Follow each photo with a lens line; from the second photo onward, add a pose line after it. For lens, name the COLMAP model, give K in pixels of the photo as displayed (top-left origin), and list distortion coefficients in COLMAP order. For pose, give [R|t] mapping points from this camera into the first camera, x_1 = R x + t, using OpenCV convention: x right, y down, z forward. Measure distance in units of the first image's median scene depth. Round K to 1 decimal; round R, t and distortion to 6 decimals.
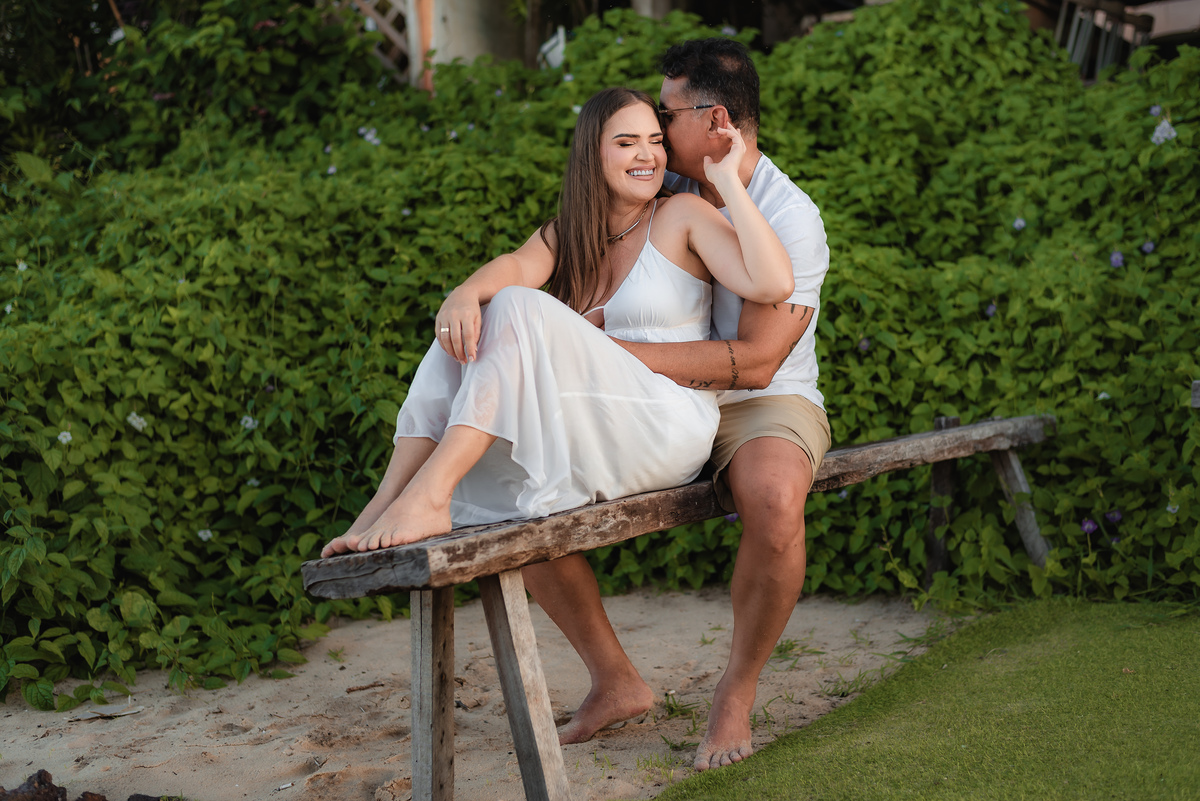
lens RADIAL K [[1724.7, 0, 600.0], [0, 1724.7, 400.5], [0, 0, 1]] dist [-0.004468, 0.010234]
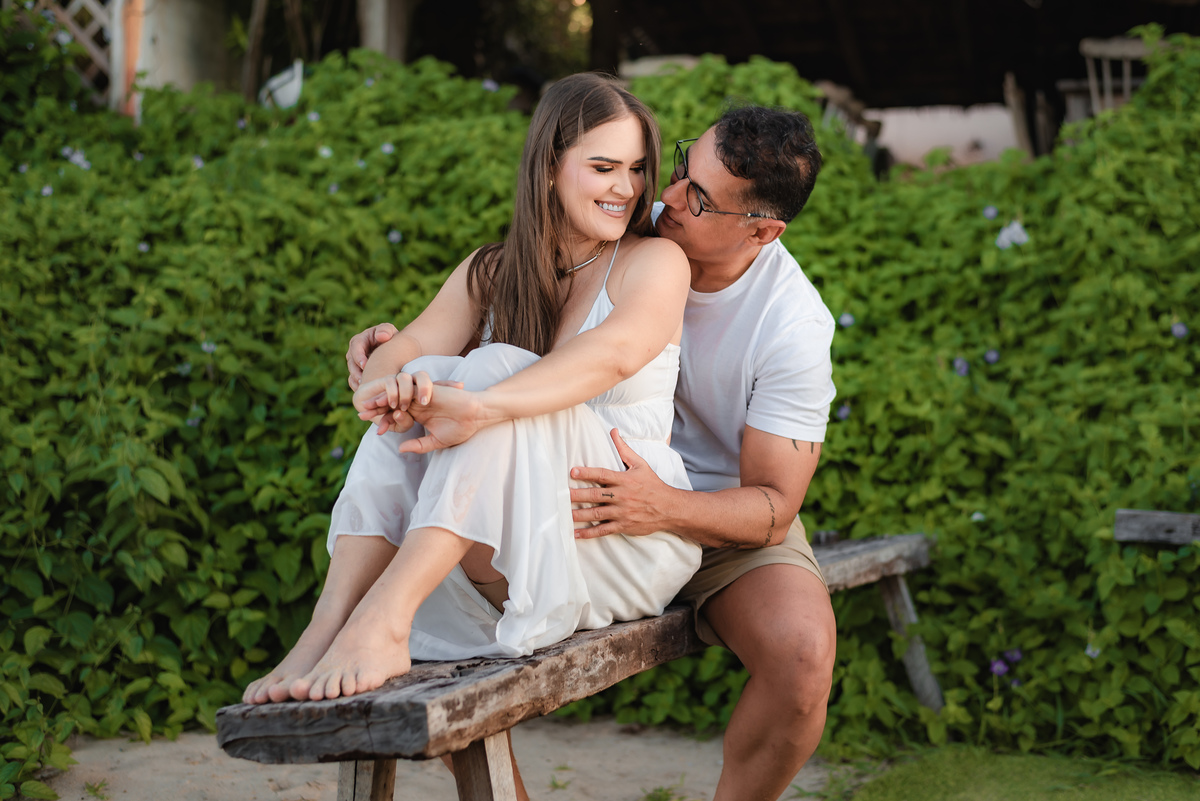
lens RADIAL K [[1757.5, 0, 604.2], [0, 1757.5, 393.1], [0, 0, 1]] dist [-0.000278, 0.036343]
pose [[0.973340, 0.073427, 0.217295, -0.097138], [-0.062822, 0.996490, -0.055326, -0.003698], [-0.220594, 0.040200, 0.974537, 0.129034]]
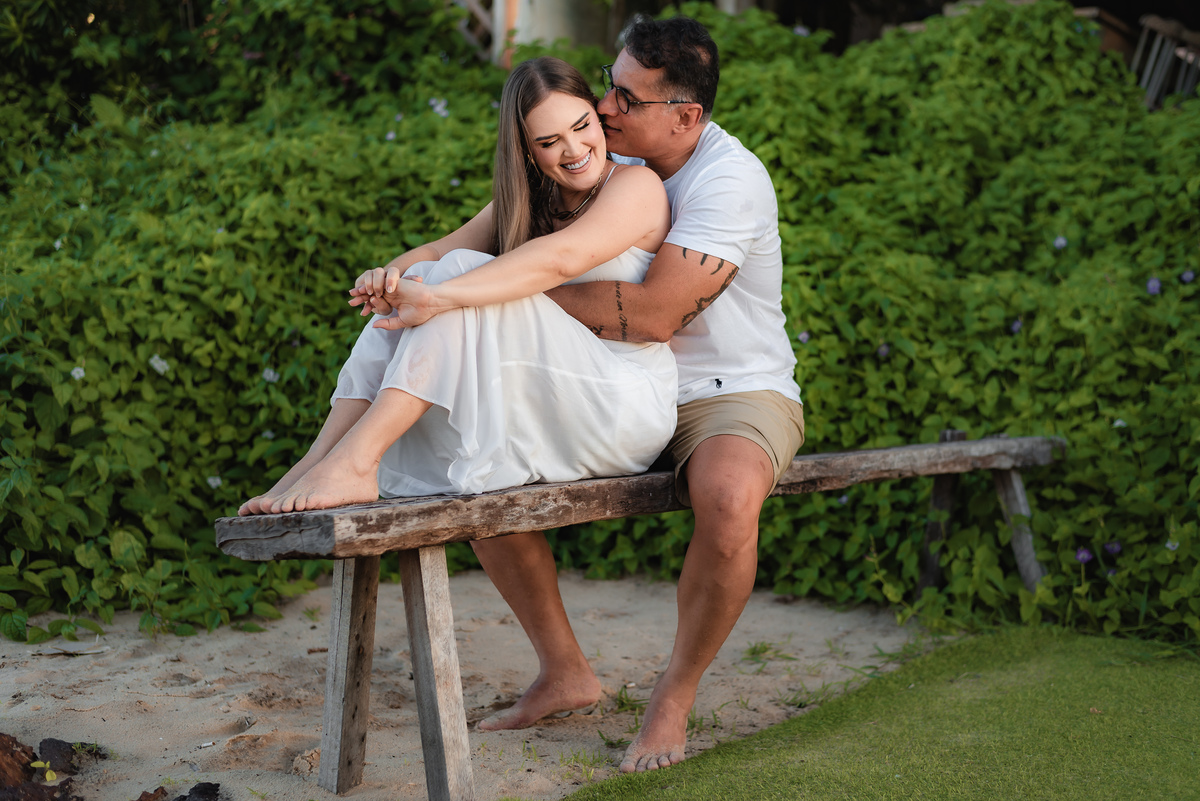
lens RADIAL K [[1650.1, 0, 592.9], [0, 1650.1, 406.8], [0, 0, 1]] dist [0.002256, -0.004768]
pose [[0.994638, 0.088072, -0.054207, 0.042243], [-0.087354, 0.996057, 0.015477, -0.000356], [0.055357, -0.010658, 0.998410, 0.049139]]
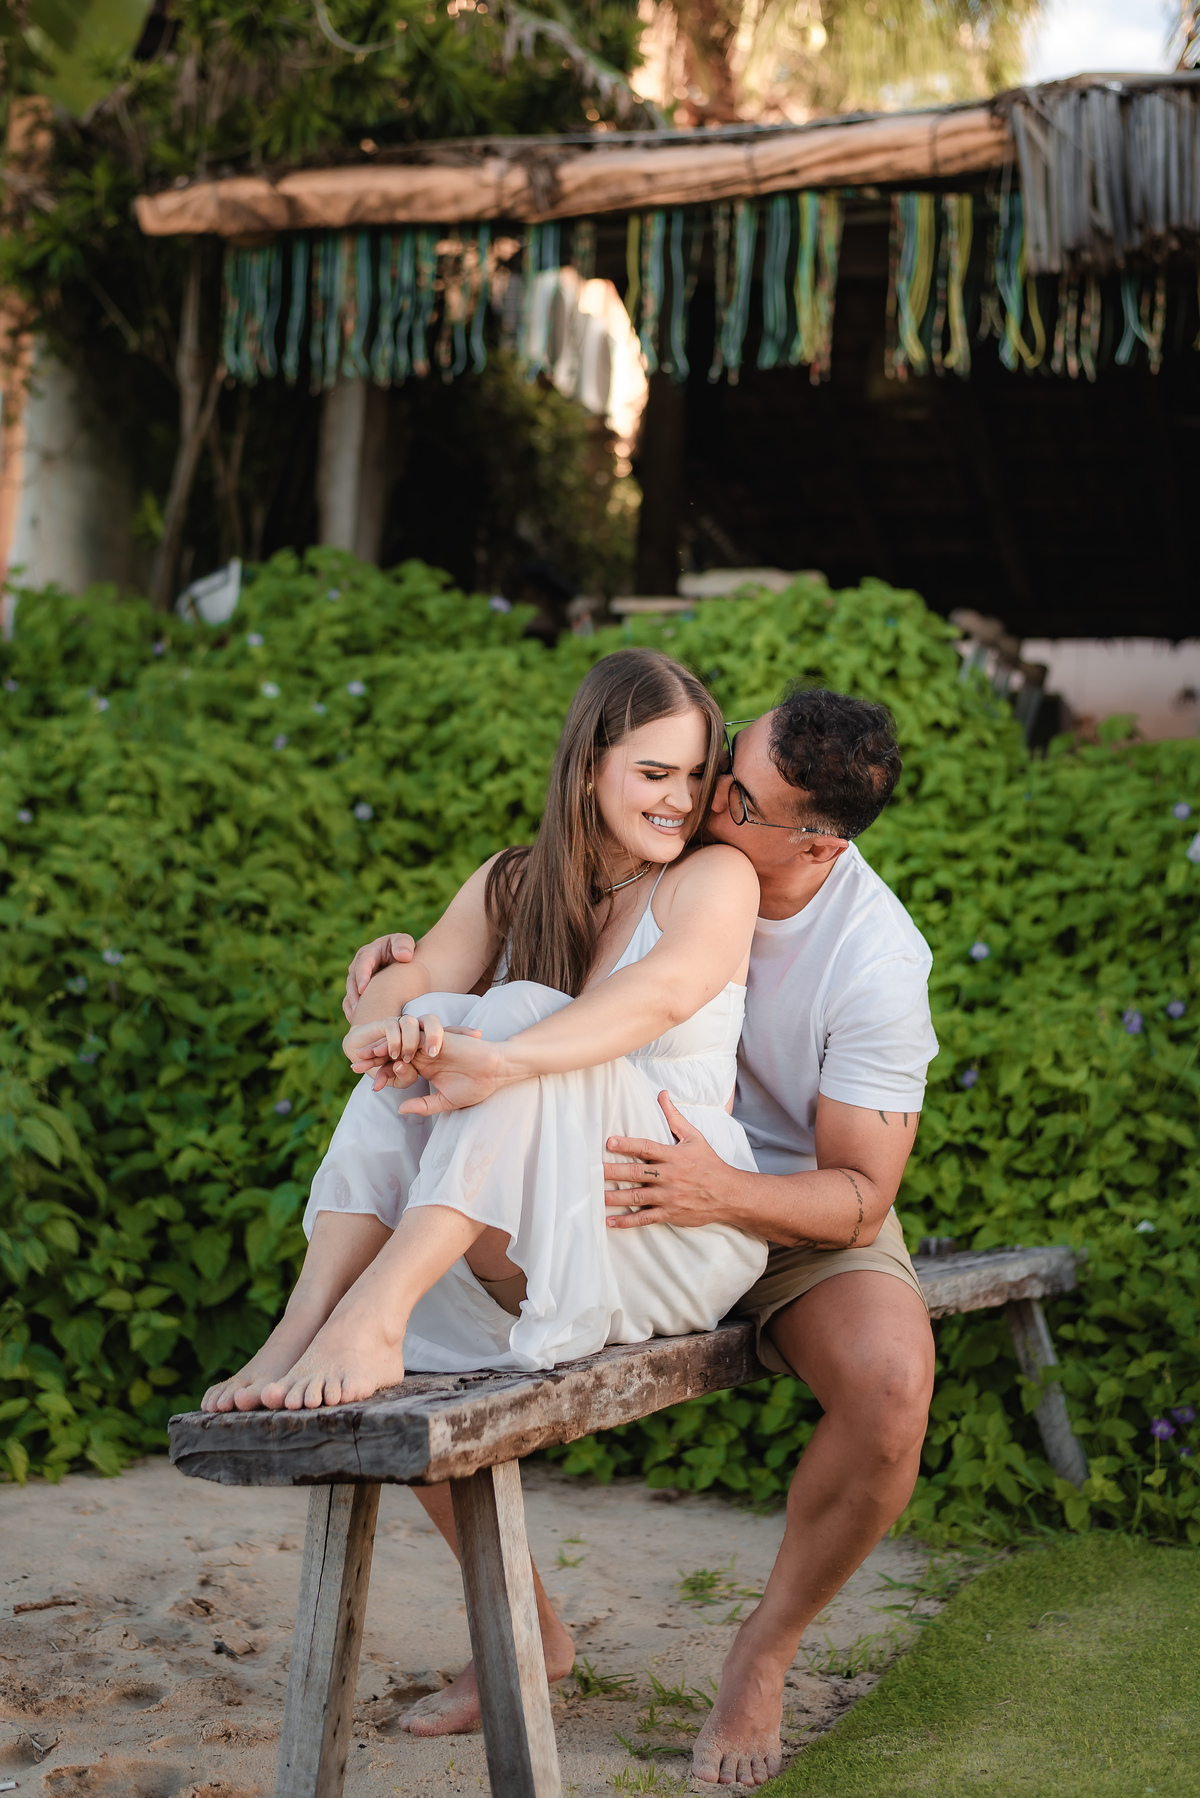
lens RADIAL K [[2584.2, 0, 581.6], [0, 2584.2, 902.5], [0, 0, 1]] dist [-0.004468, 0.010234]
pose [[0.974353, 0.119436, 0.190714, -0.118686], [-0.101216, 0.989559, -0.102609, -0.002009], [-0.200978, 0.080674, 0.976268, 0.048740]]
